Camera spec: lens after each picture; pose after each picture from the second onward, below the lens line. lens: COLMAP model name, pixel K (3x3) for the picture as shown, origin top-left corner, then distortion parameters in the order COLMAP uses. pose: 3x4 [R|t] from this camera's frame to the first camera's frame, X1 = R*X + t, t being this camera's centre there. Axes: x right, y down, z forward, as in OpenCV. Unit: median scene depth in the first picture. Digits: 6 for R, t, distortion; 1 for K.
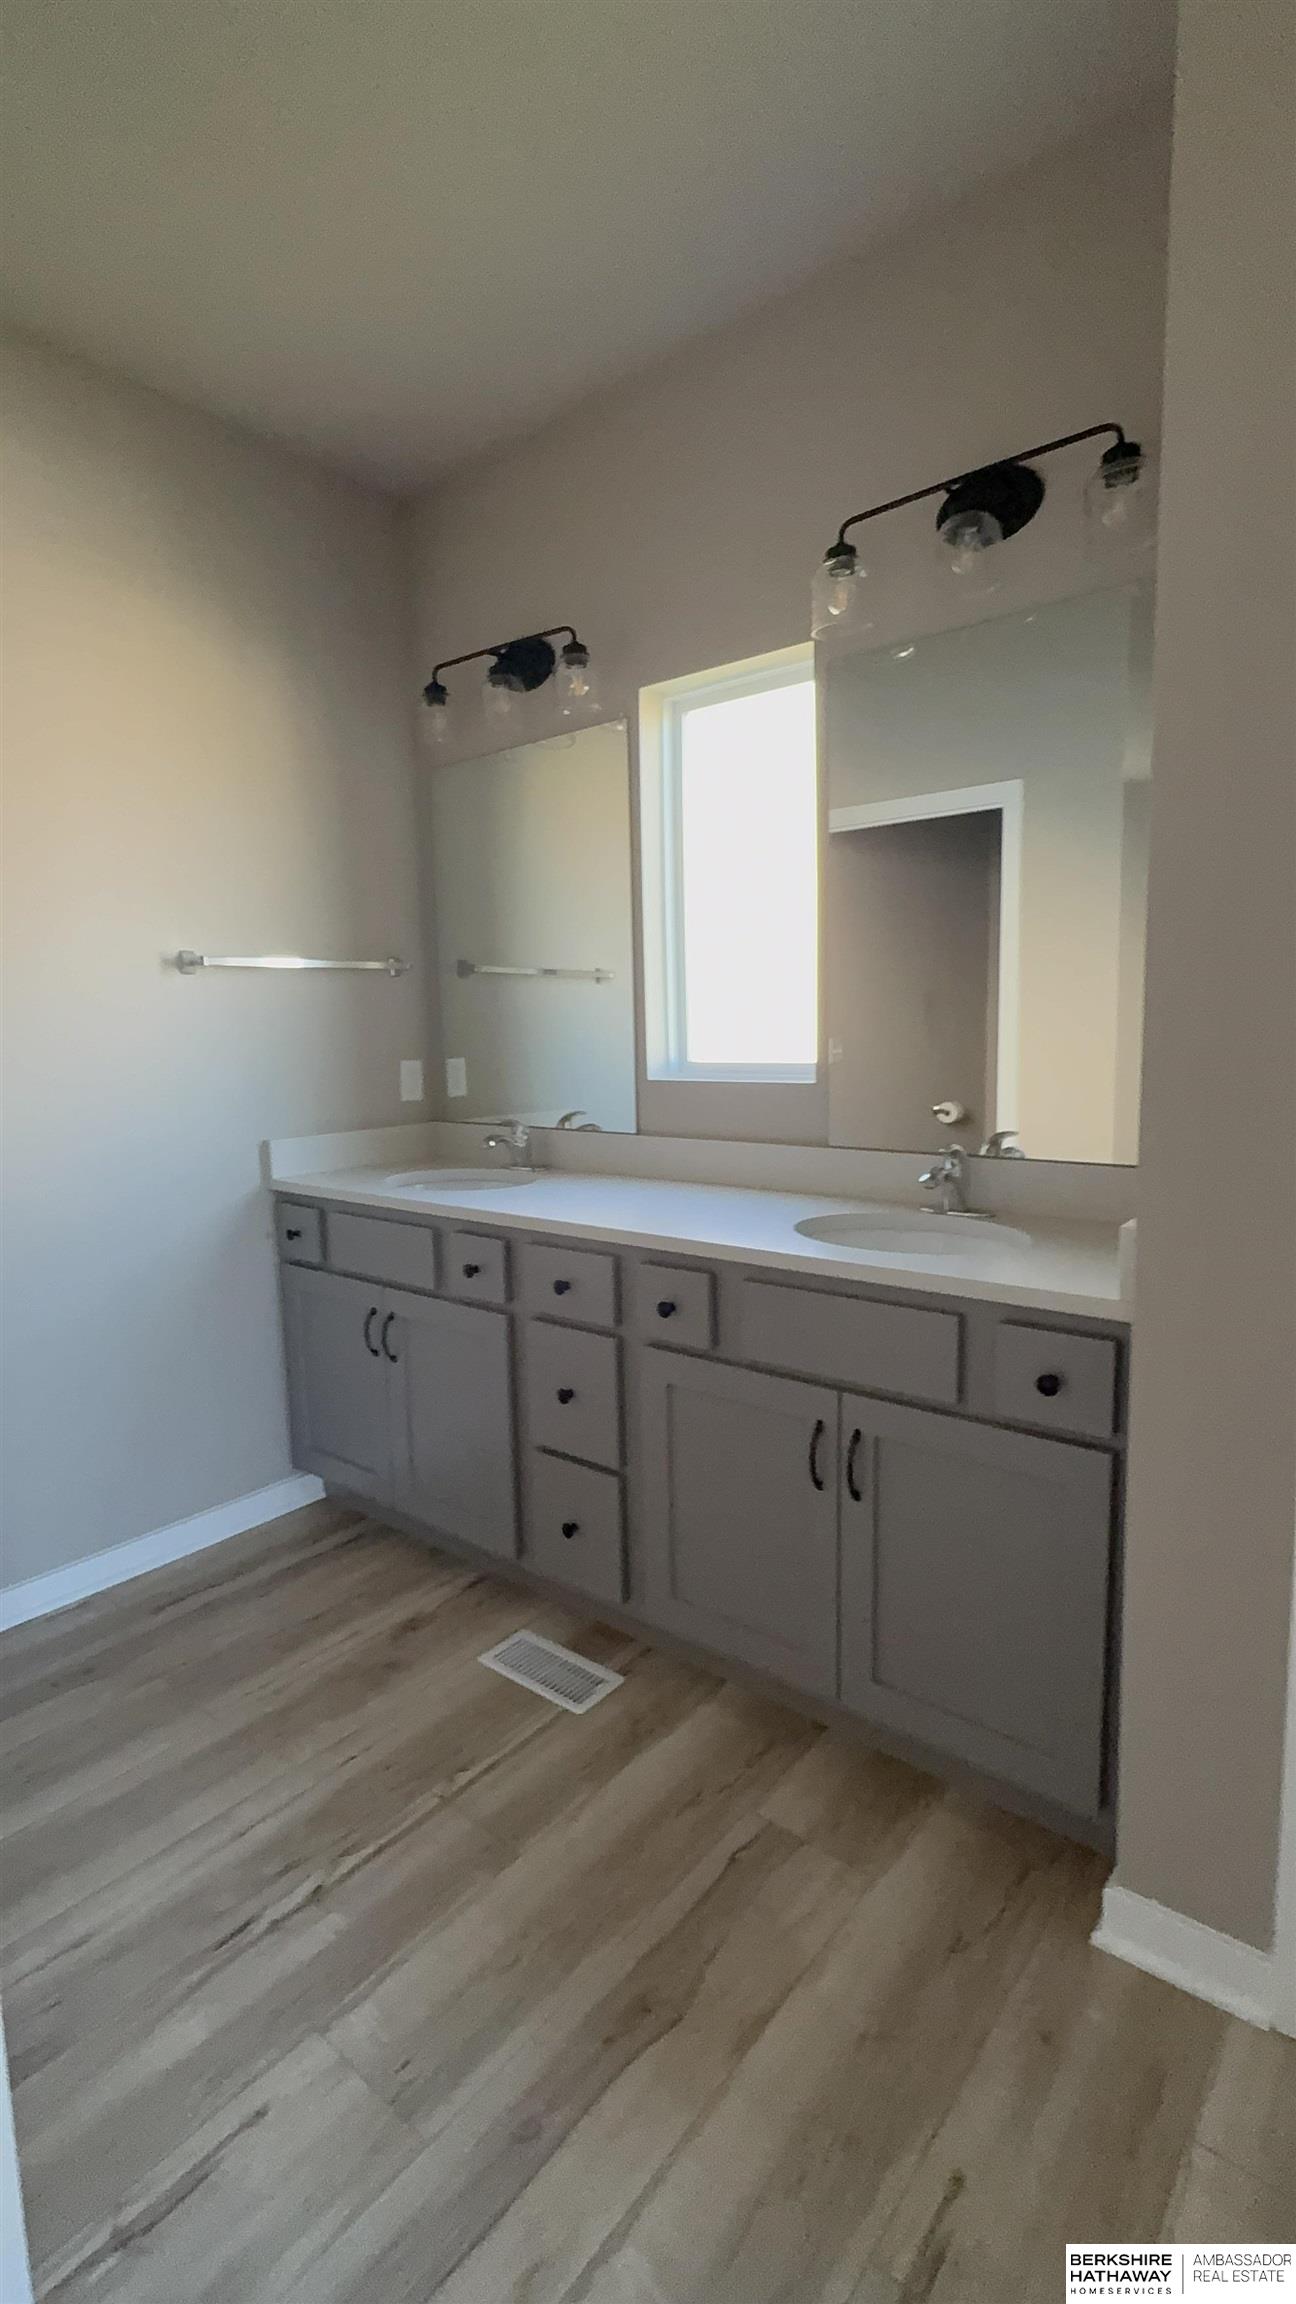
lens RADIAL K [[1048.6, 0, 648.8], [0, 1048.6, 1140.5], [0, 0, 1]] dist [-0.001789, 0.001227]
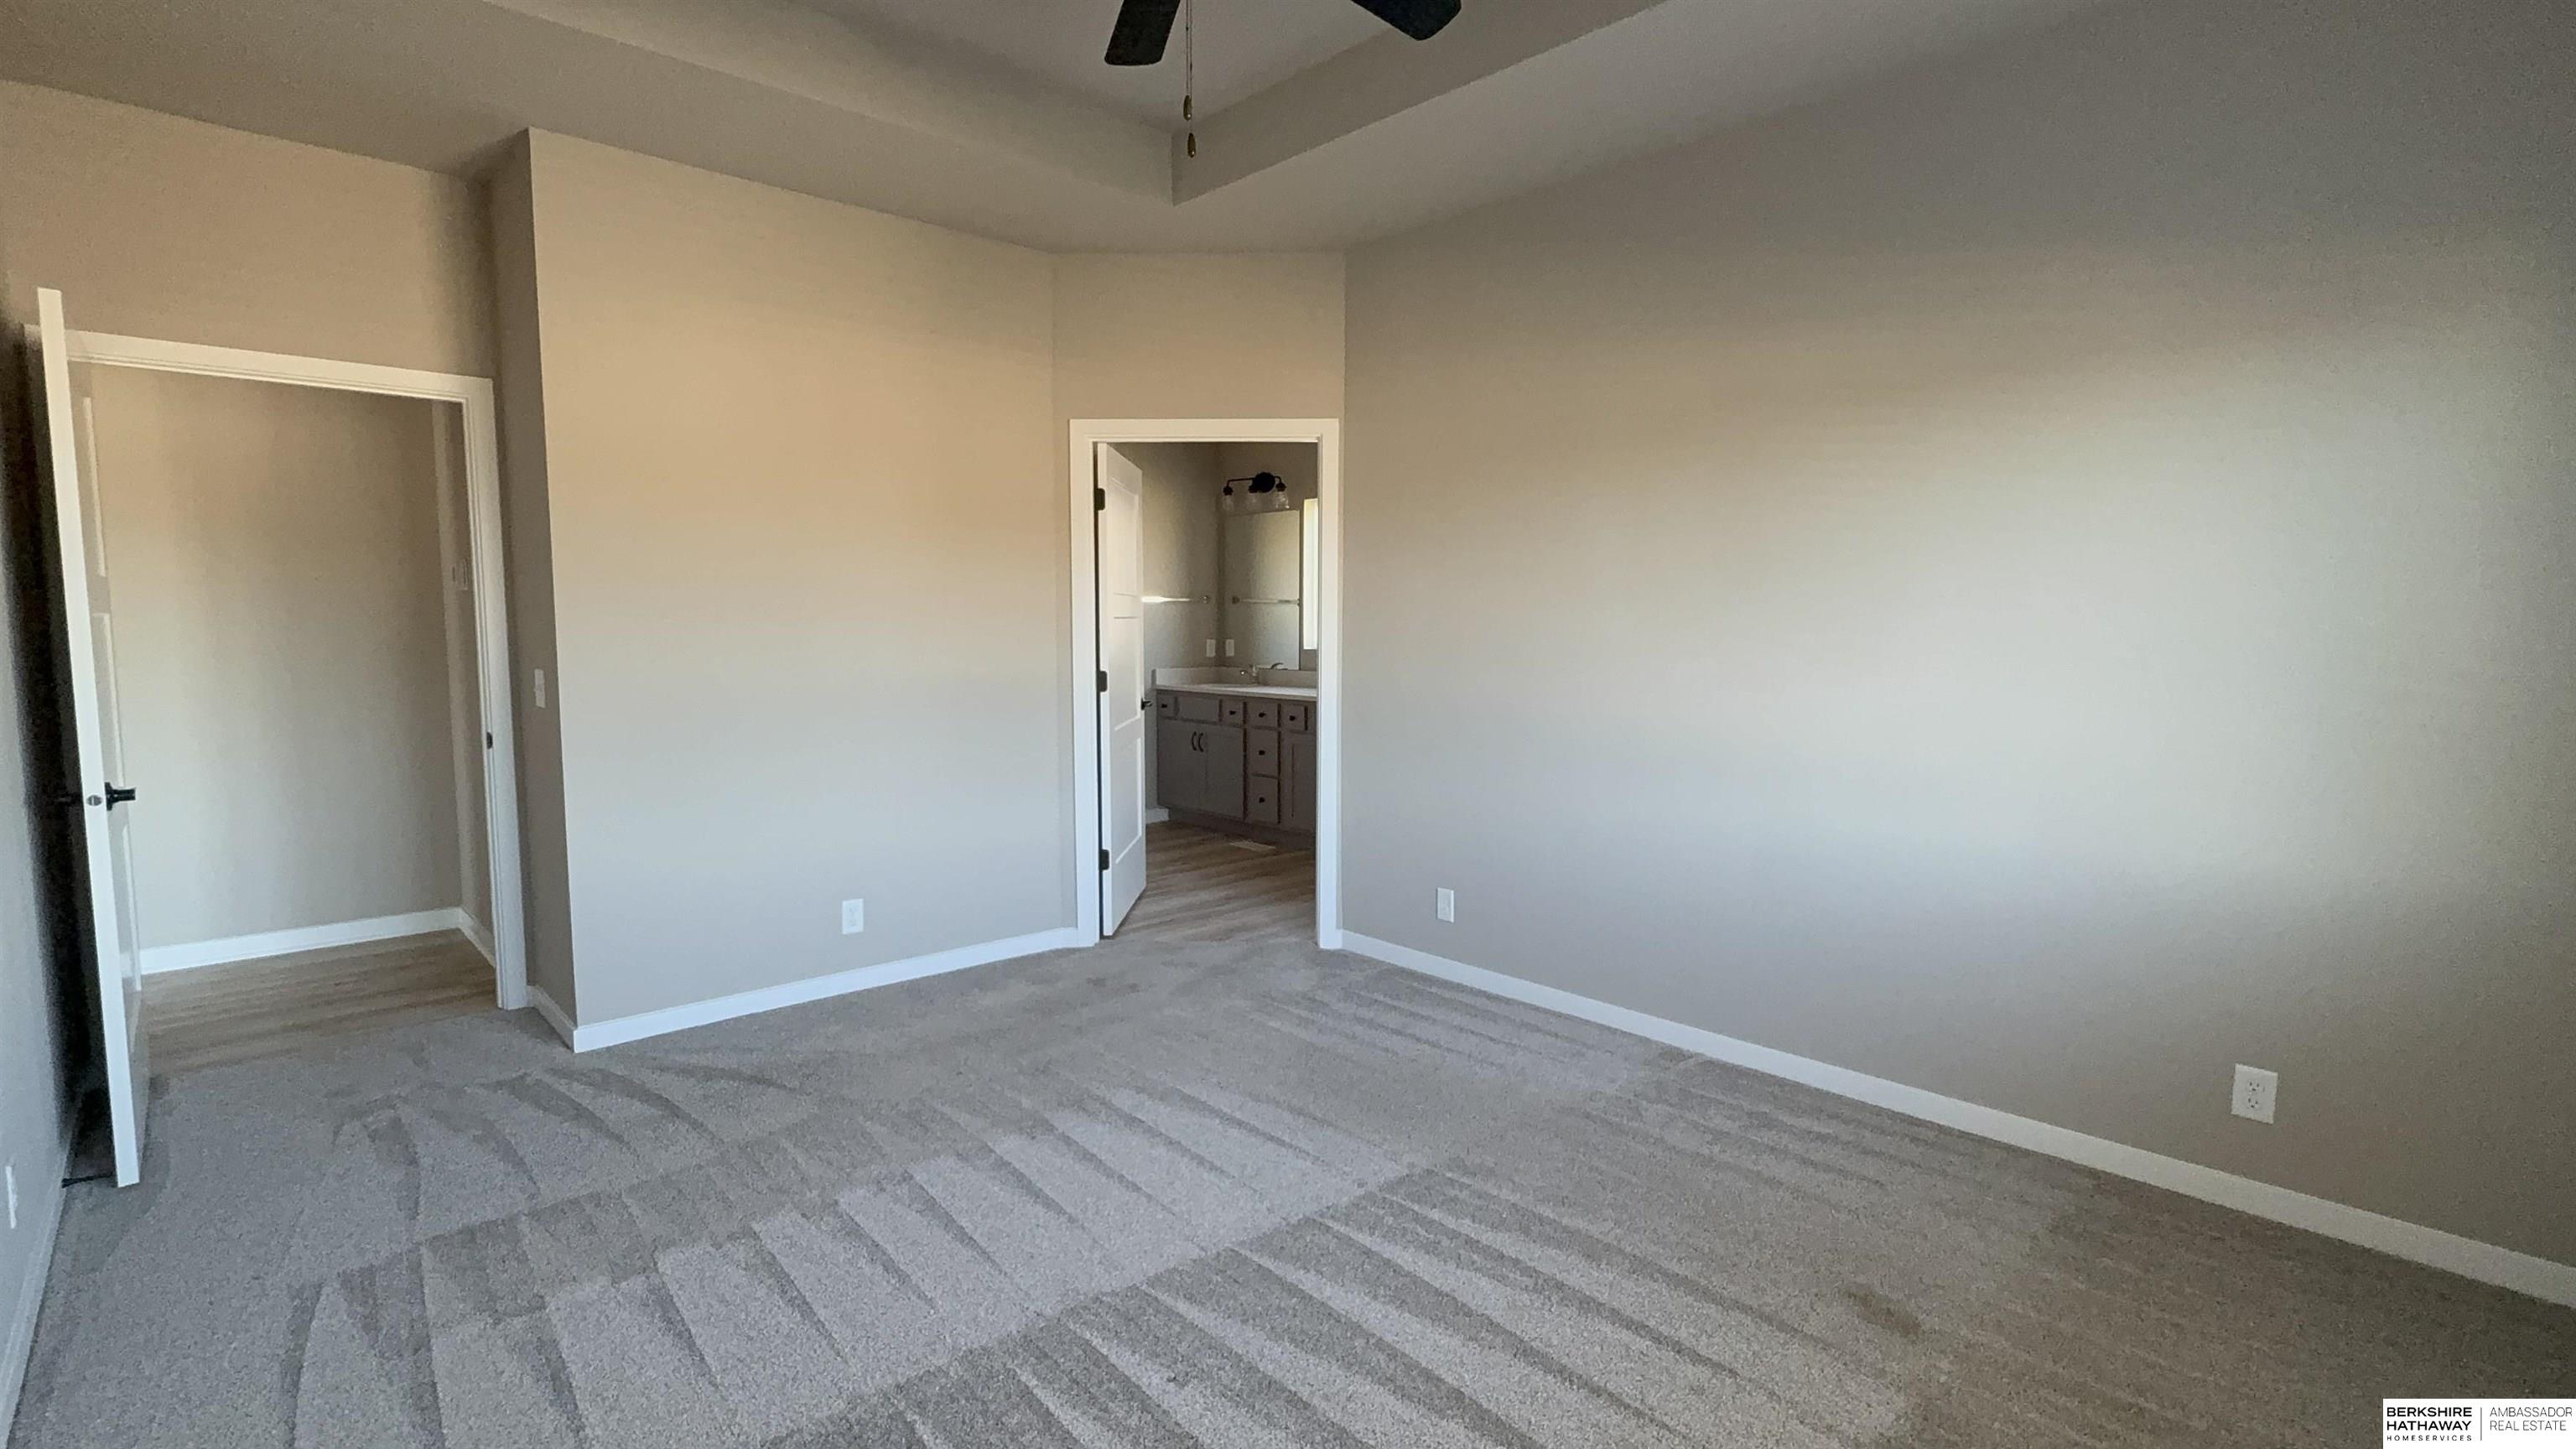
lens RADIAL K [[1172.3, 0, 1290.4], [0, 1172.3, 725.8], [0, 0, 1]] dist [-0.001789, 0.001227]
pose [[0.991016, 0.037723, -0.128311, 0.335067], [-0.040419, 0.999012, -0.018471, 0.180388], [0.127488, 0.023492, 0.991562, -1.801139]]
